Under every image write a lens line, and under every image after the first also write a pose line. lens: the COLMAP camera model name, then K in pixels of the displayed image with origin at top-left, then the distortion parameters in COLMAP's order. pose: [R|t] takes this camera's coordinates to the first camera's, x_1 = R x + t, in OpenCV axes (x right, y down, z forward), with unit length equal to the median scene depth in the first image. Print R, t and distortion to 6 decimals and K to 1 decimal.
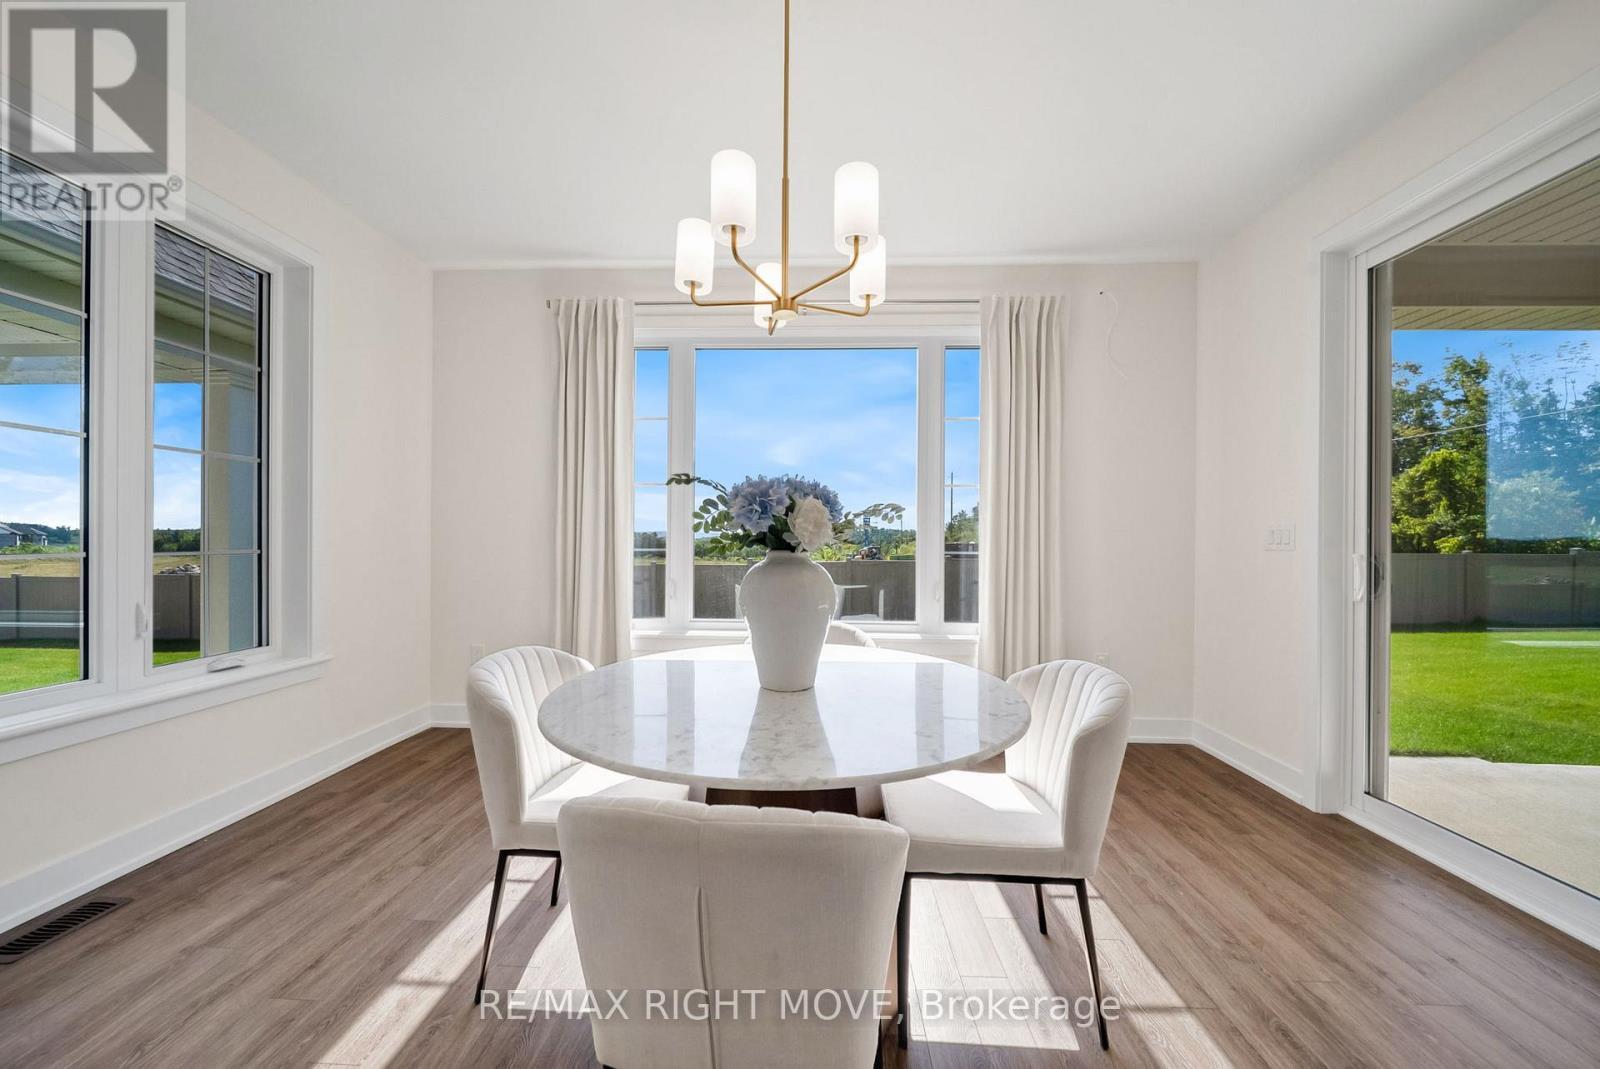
lens RADIAL K [[559.6, 0, 801.4], [0, 559.6, 550.9], [0, 0, 1]] dist [-0.001867, -0.000349]
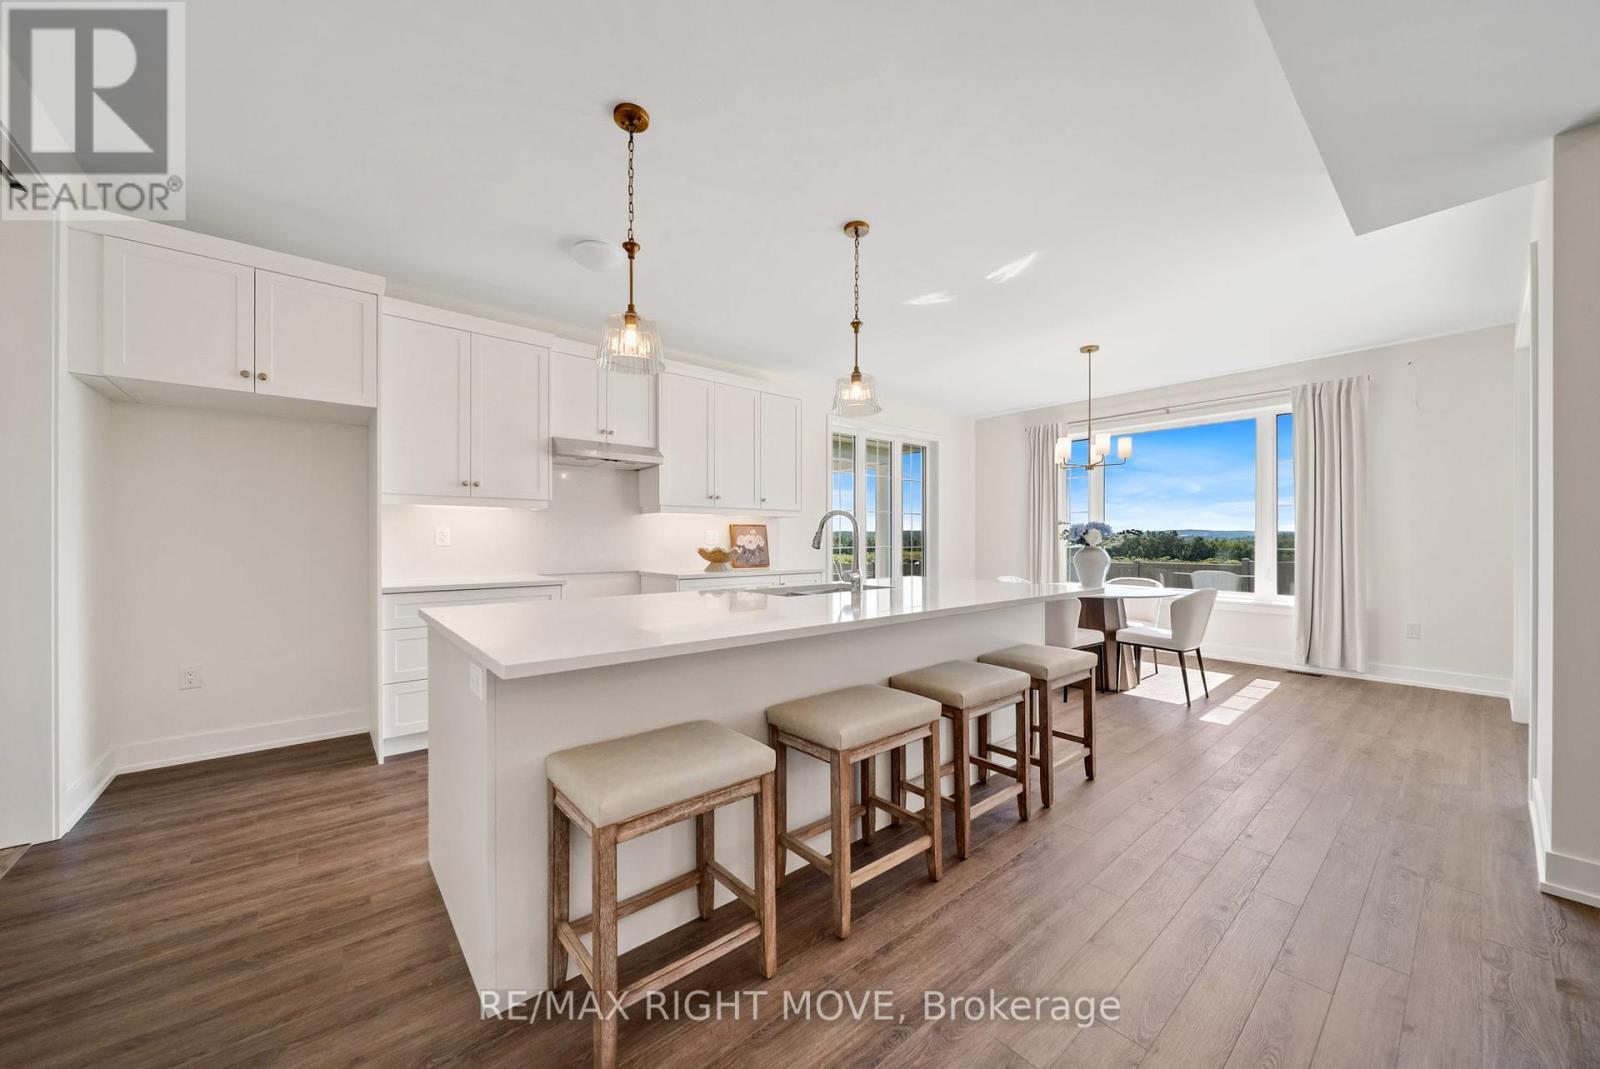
lens RADIAL K [[573.8, 0, 801.2], [0, 573.8, 539.2], [0, 0, 1]] dist [-0.001997, -0.000303]
pose [[0.672867, -0.009086, -0.739708, 0.347120], [-0.007479, 0.999790, -0.019084, 0.011342], [0.739726, 0.018373, 0.672658, -0.661689]]
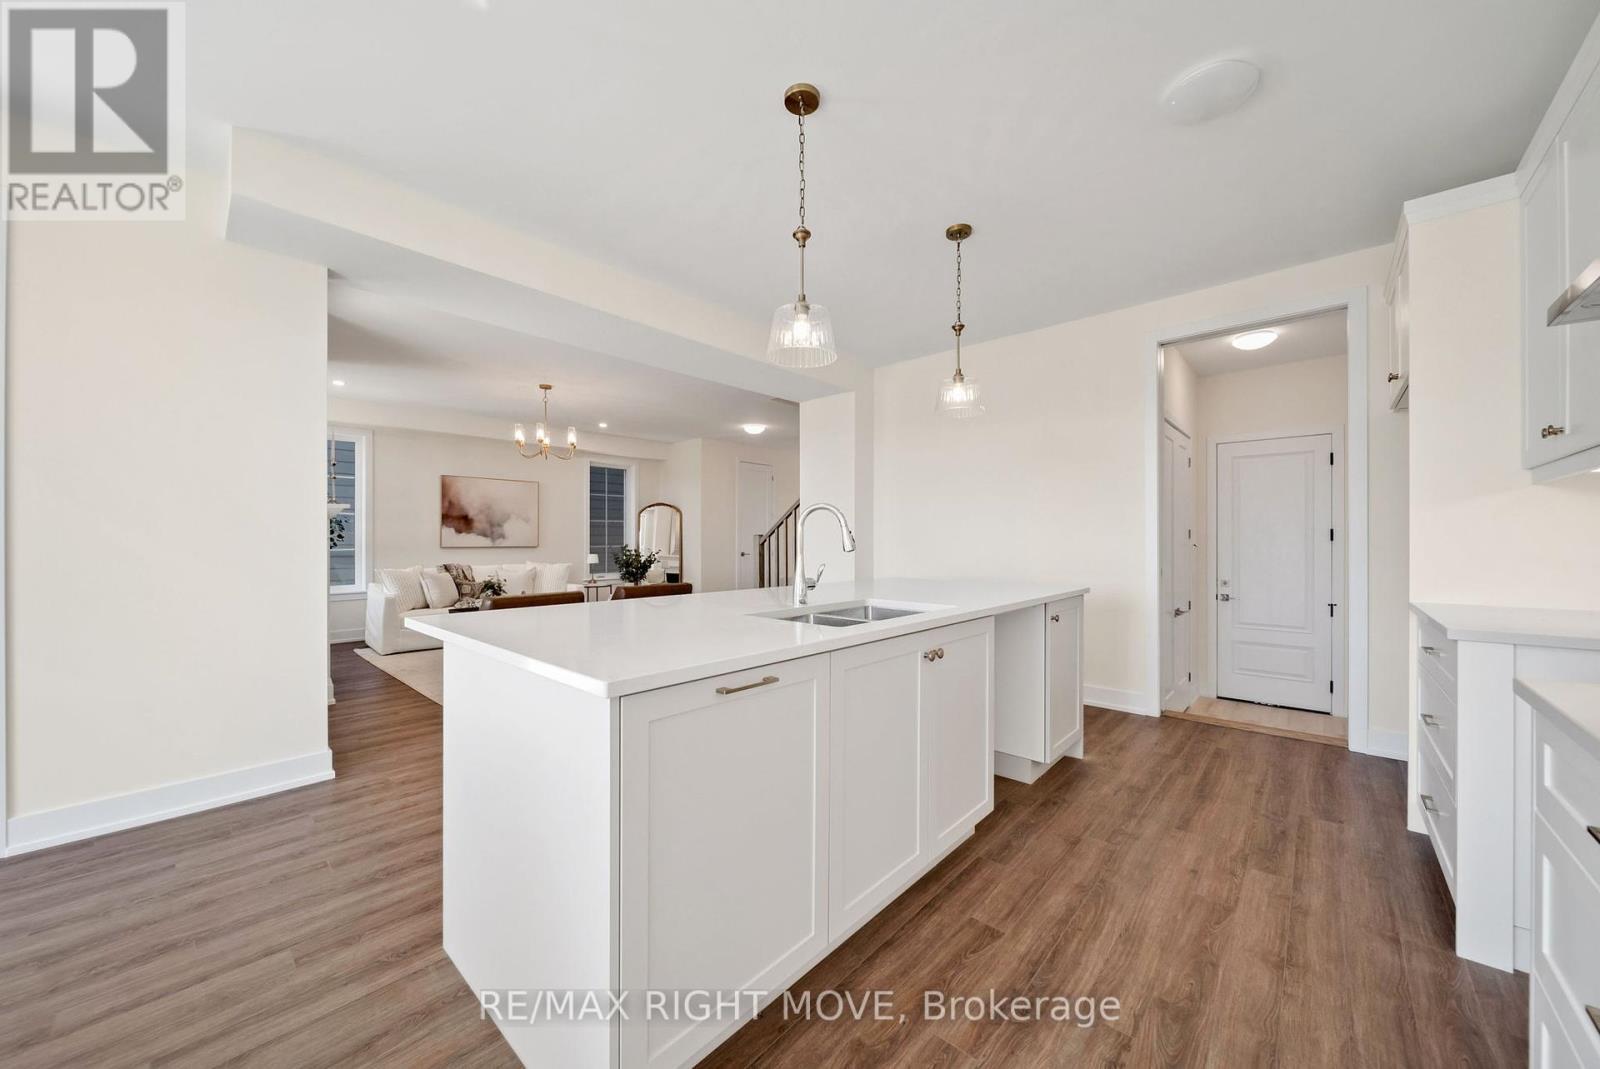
lens RADIAL K [[578.3, 0, 794.1], [0, 578.3, 542.8], [0, 0, 1]] dist [-0.001460, -0.000428]
pose [[-0.763475, -0.010143, 0.645757, -0.271342], [0.005873, 0.999726, 0.022647, -0.006143], [-0.645810, 0.021083, -0.763207, 0.048317]]
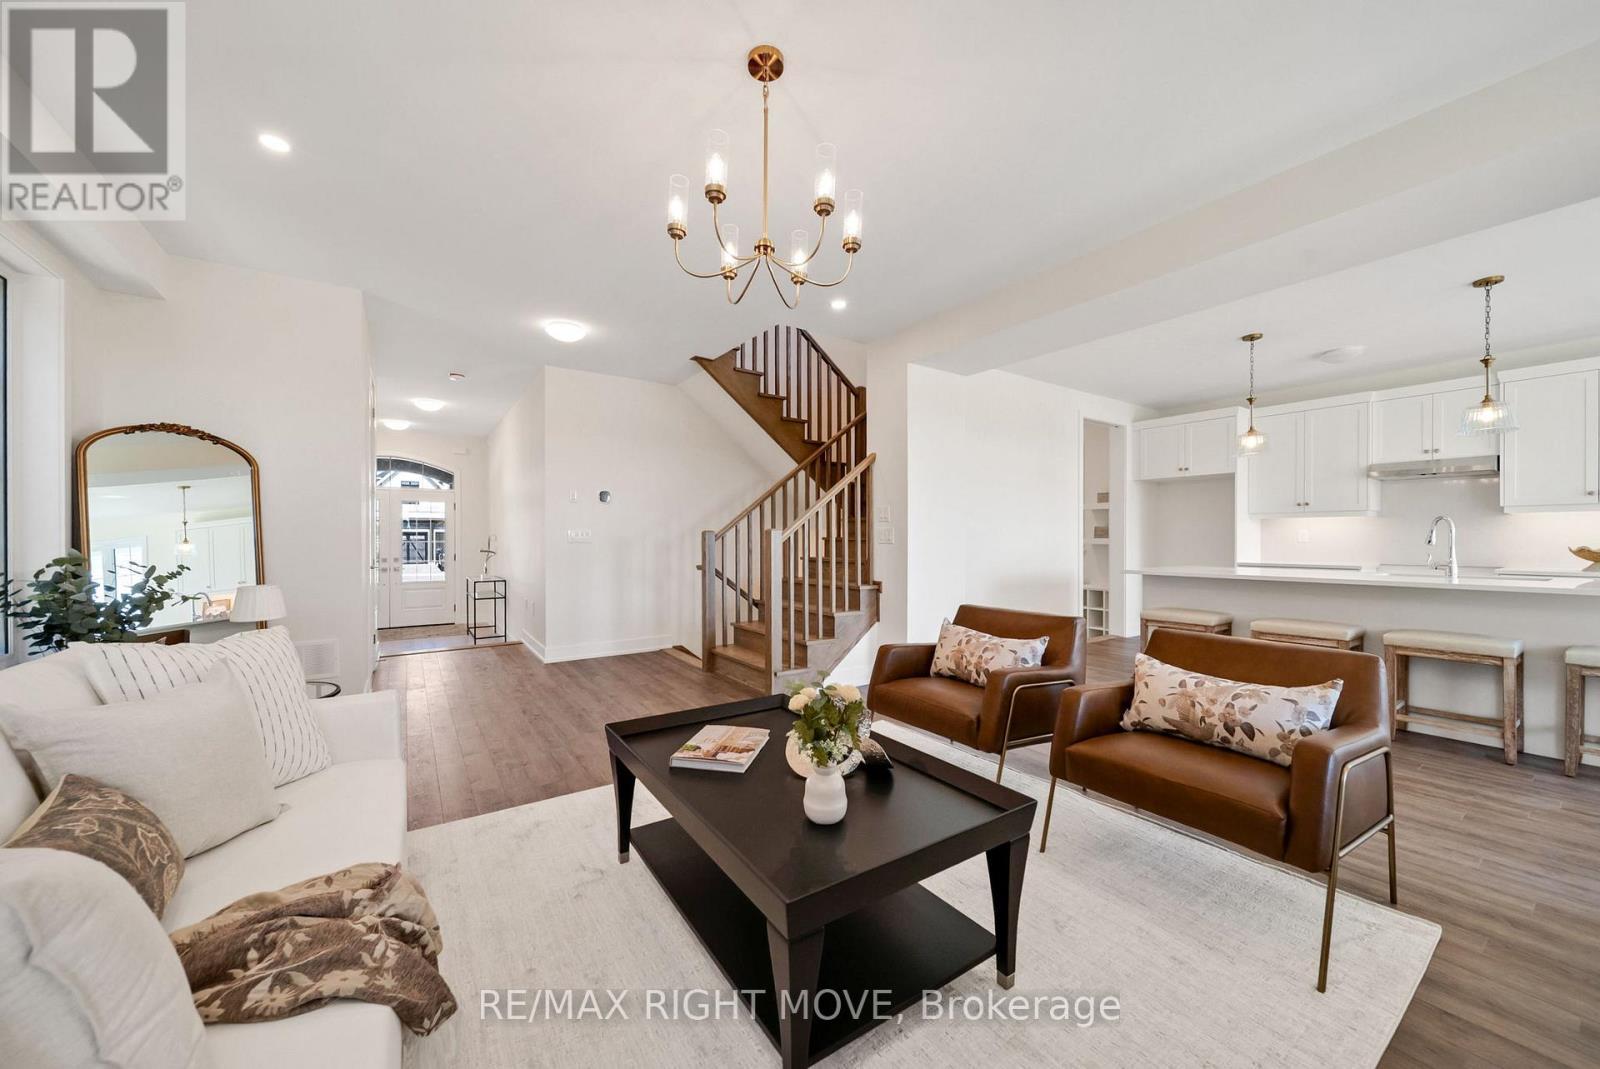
lens RADIAL K [[578.3, 0, 794.1], [0, 578.3, 542.8], [0, 0, 1]] dist [-0.001460, -0.000428]
pose [[-0.803787, -0.003553, -0.594906, 1.021199], [-0.018421, 0.999651, 0.018919, 0.009114], [0.594631, 0.026166, -0.803572, -0.192762]]
